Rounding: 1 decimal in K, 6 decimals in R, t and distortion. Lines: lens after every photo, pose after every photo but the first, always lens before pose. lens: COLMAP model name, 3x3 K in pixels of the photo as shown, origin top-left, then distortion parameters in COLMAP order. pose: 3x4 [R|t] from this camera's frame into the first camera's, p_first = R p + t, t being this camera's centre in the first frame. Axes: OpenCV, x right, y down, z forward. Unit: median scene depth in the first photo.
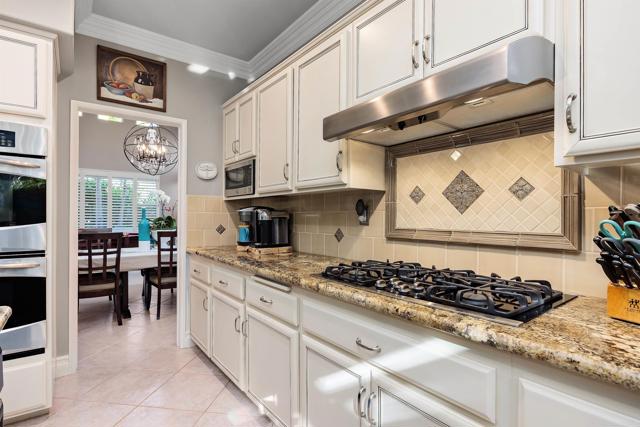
lens RADIAL K [[332.8, 0, 321.1], [0, 332.8, 214.1], [0, 0, 1]] dist [-0.004282, -0.000959]
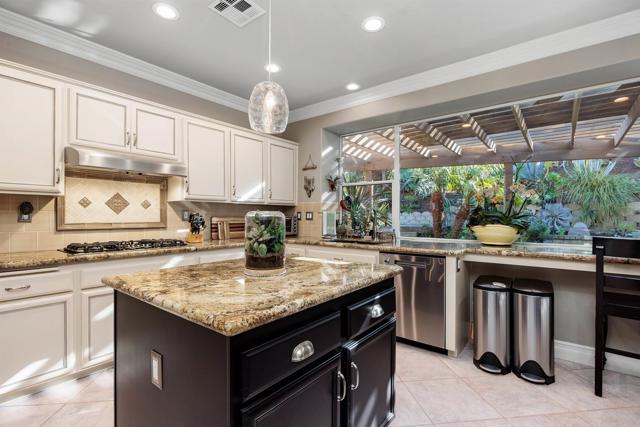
lens RADIAL K [[295.2, 0, 319.9], [0, 295.2, 214.3], [0, 0, 1]] dist [0.001919, -0.001143]
pose [[-0.292786, 0.003844, 0.956170, -1.483848], [-0.006784, 0.999958, -0.006097, 0.001995], [-0.956154, -0.008272, -0.292748, 0.309638]]
